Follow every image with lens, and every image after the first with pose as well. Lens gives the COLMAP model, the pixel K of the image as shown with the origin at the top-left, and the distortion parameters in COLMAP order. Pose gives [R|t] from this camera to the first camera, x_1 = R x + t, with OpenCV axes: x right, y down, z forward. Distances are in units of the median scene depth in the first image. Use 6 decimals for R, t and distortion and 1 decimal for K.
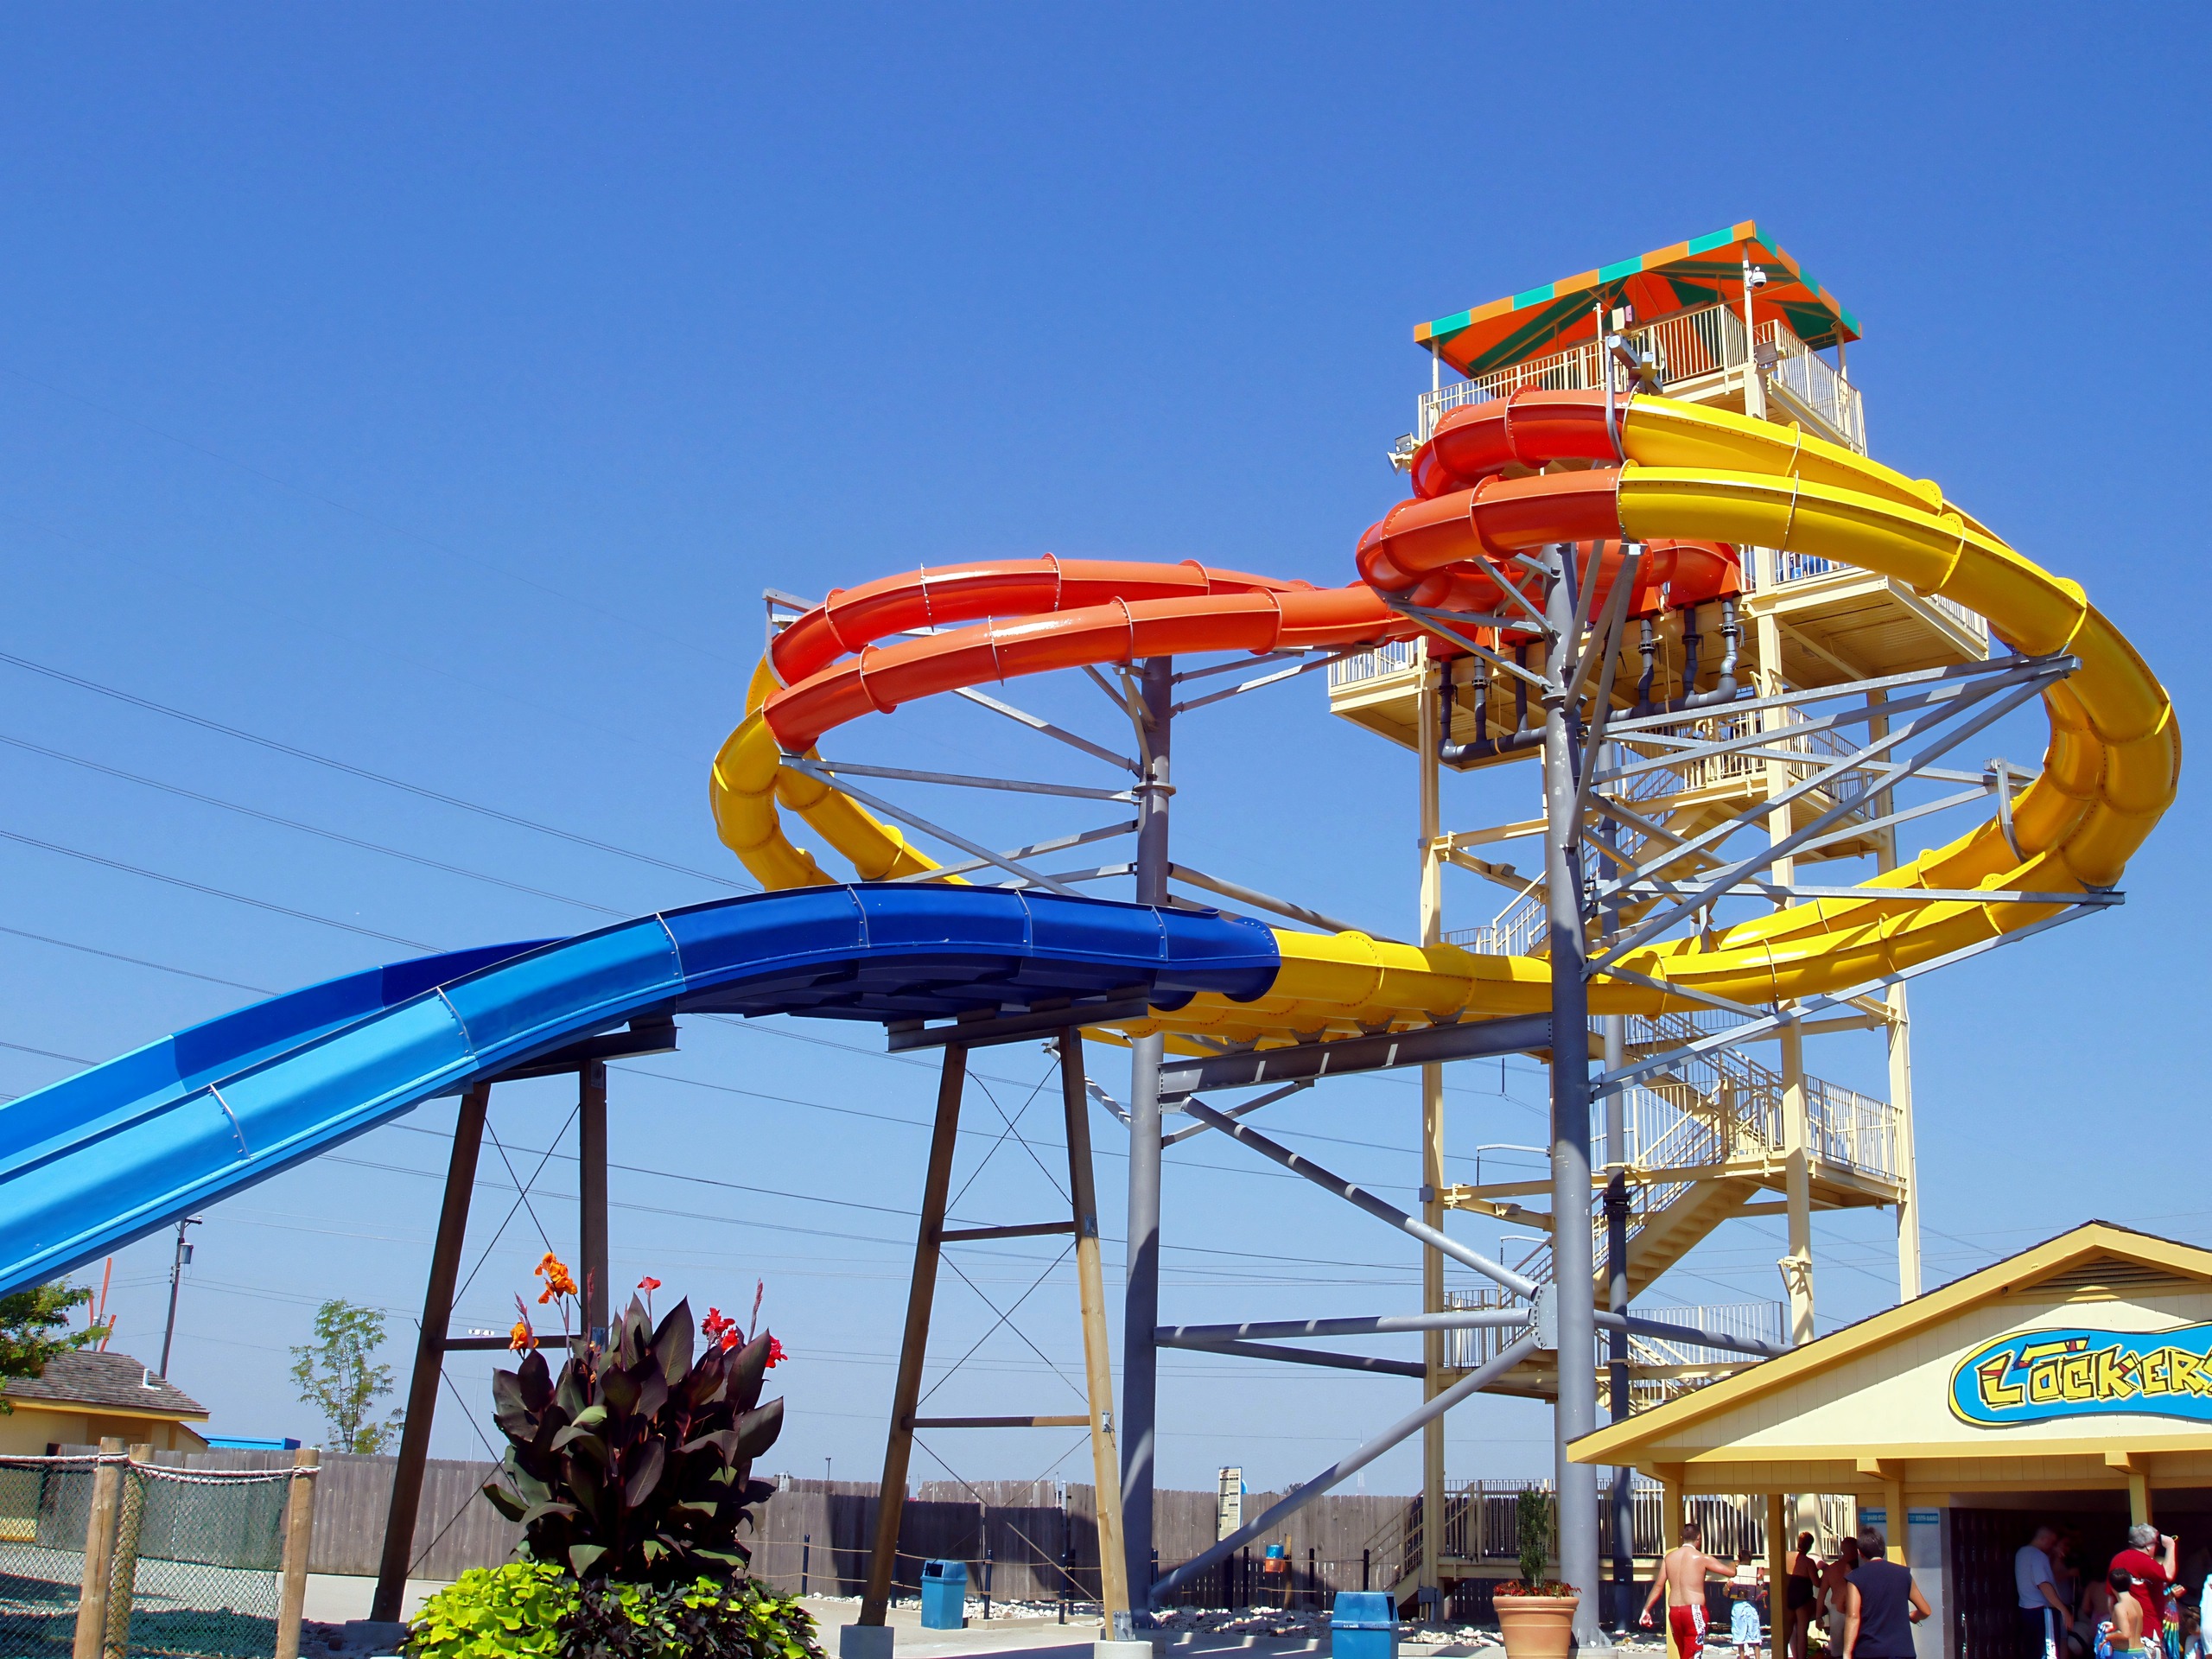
lens RADIAL K [[2407.6, 0, 1109.1], [0, 2407.6, 766.7], [0, 0, 1]] dist [-0.008900, -0.007096]
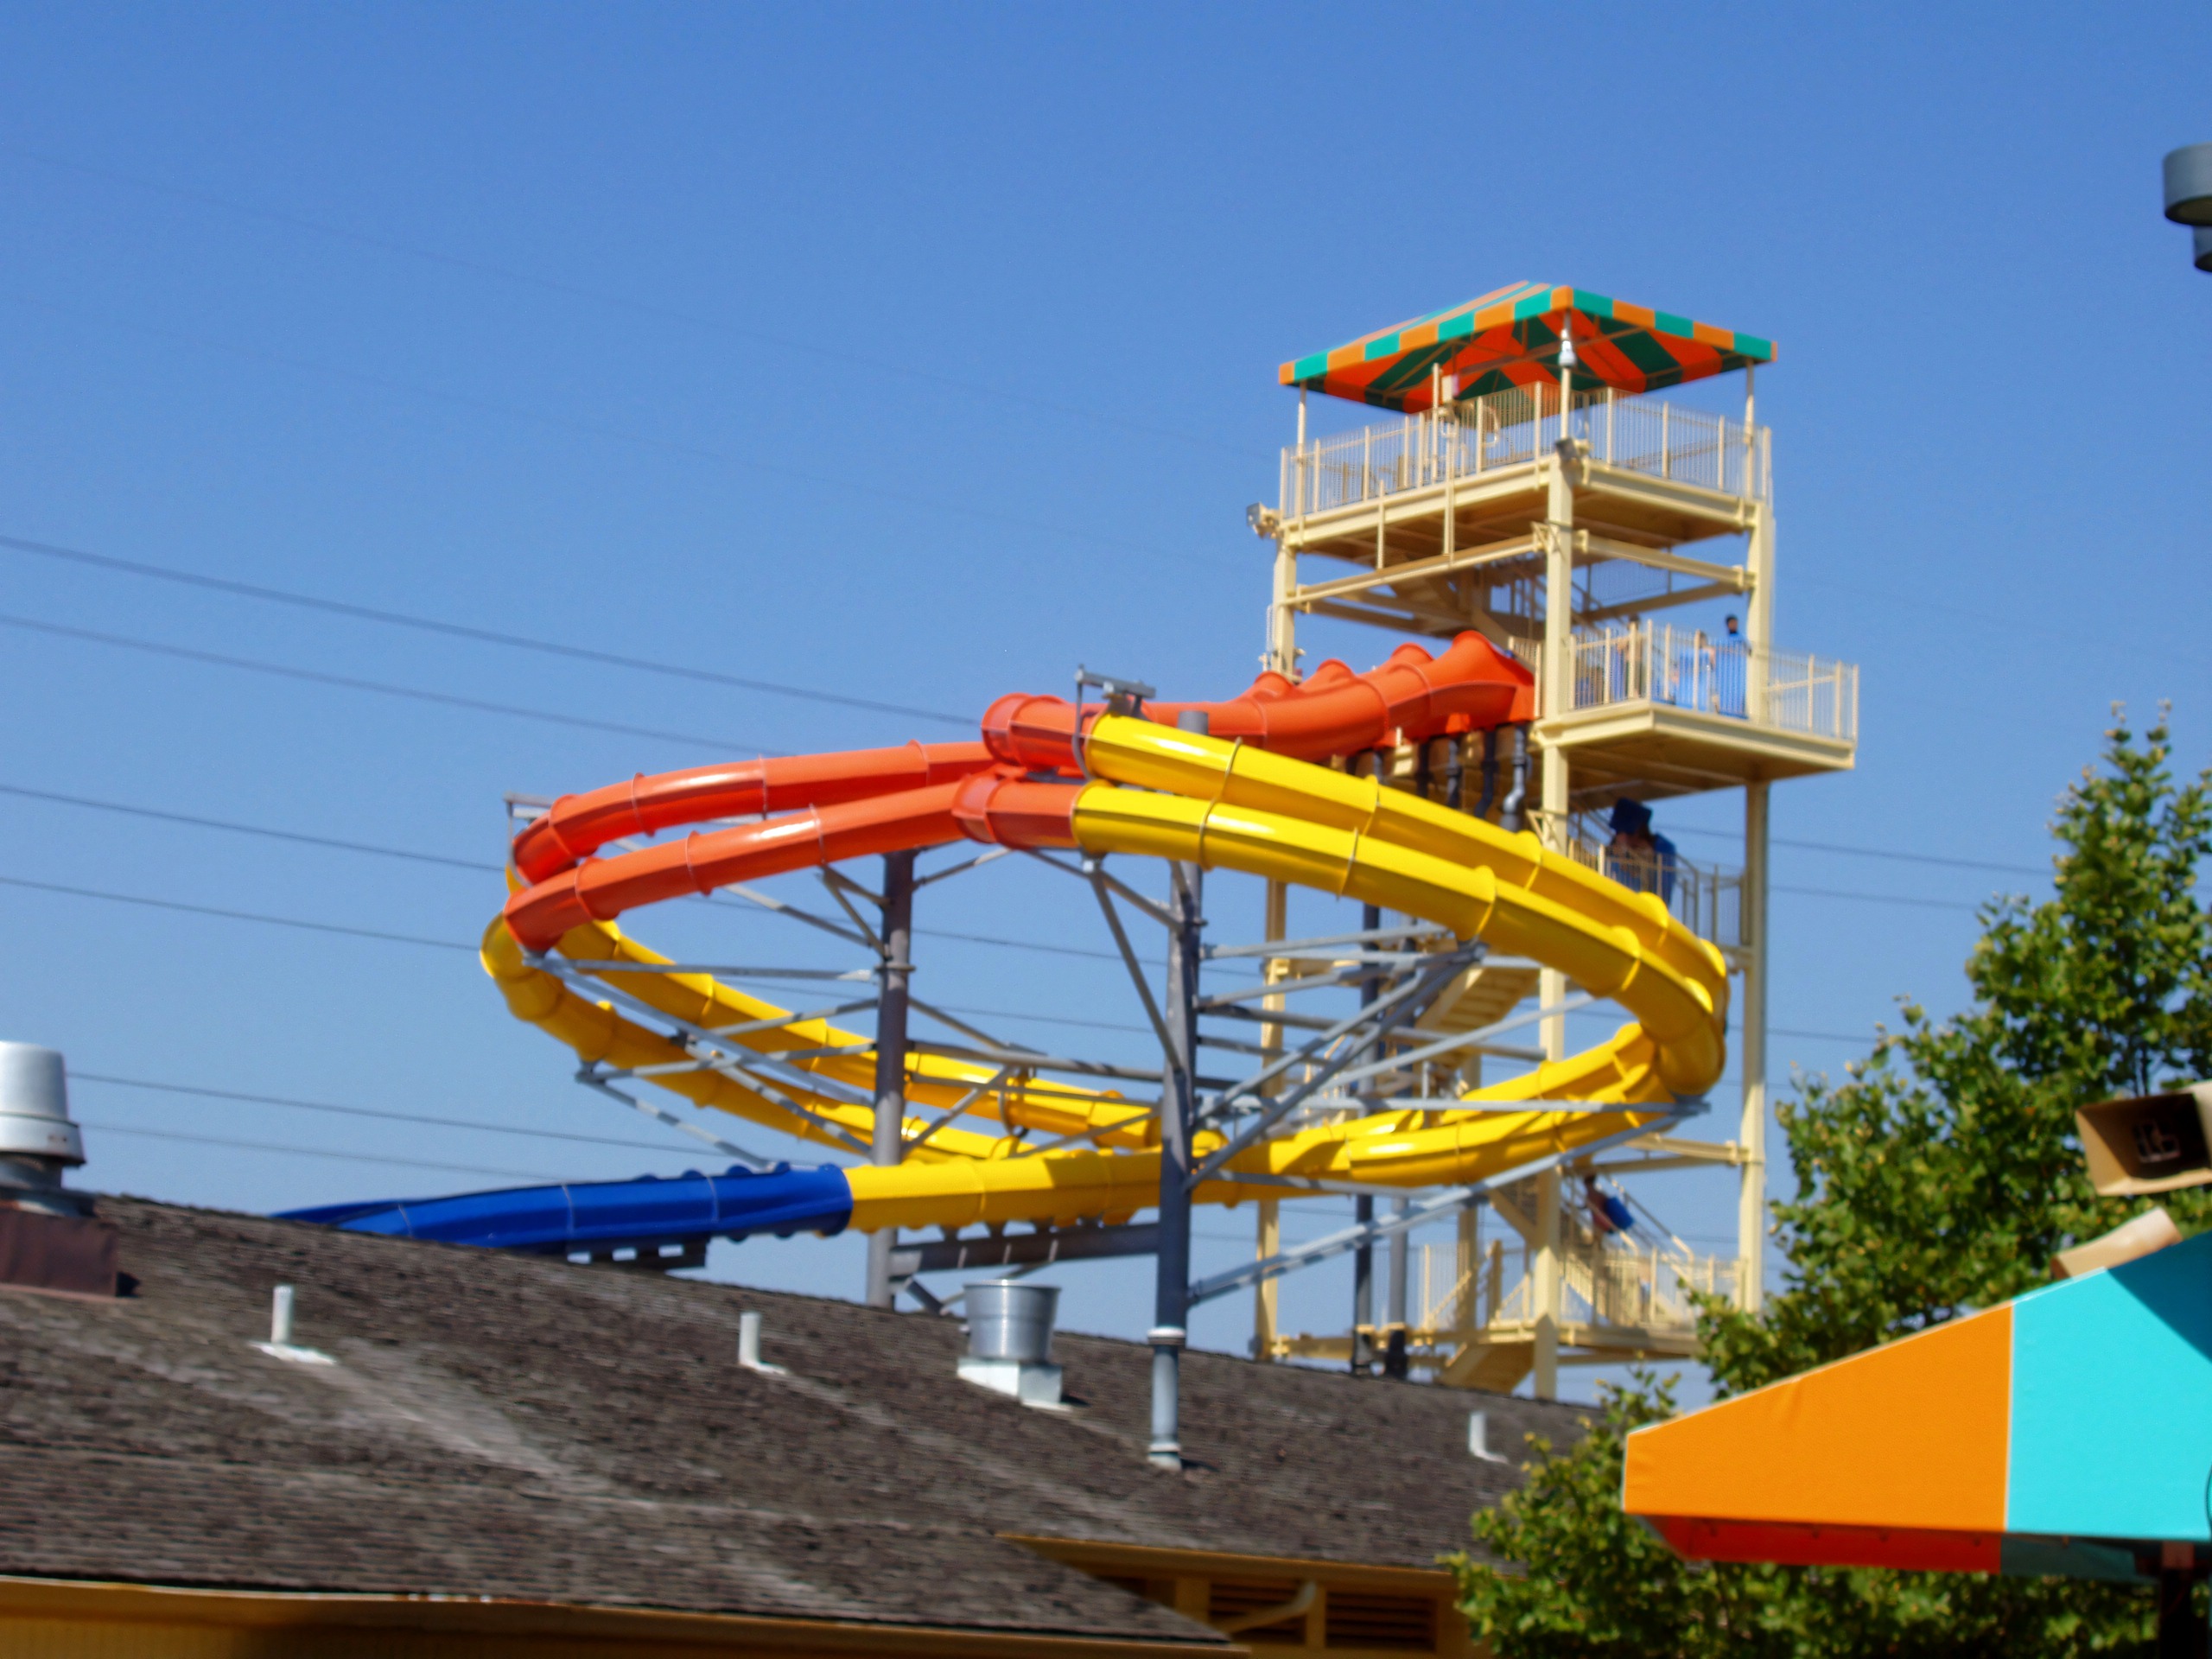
lens RADIAL K [[5216.0, 0, 1106.0], [0, 5216.0, 829.5], [0, 0, 1]] dist [0.625625, 0.055418]
pose [[0.969062, -0.026542, -0.245387, 0.637807], [0.064005, 0.987215, 0.145982, -0.358601], [0.238375, -0.157171, 0.958371, -1.060238]]
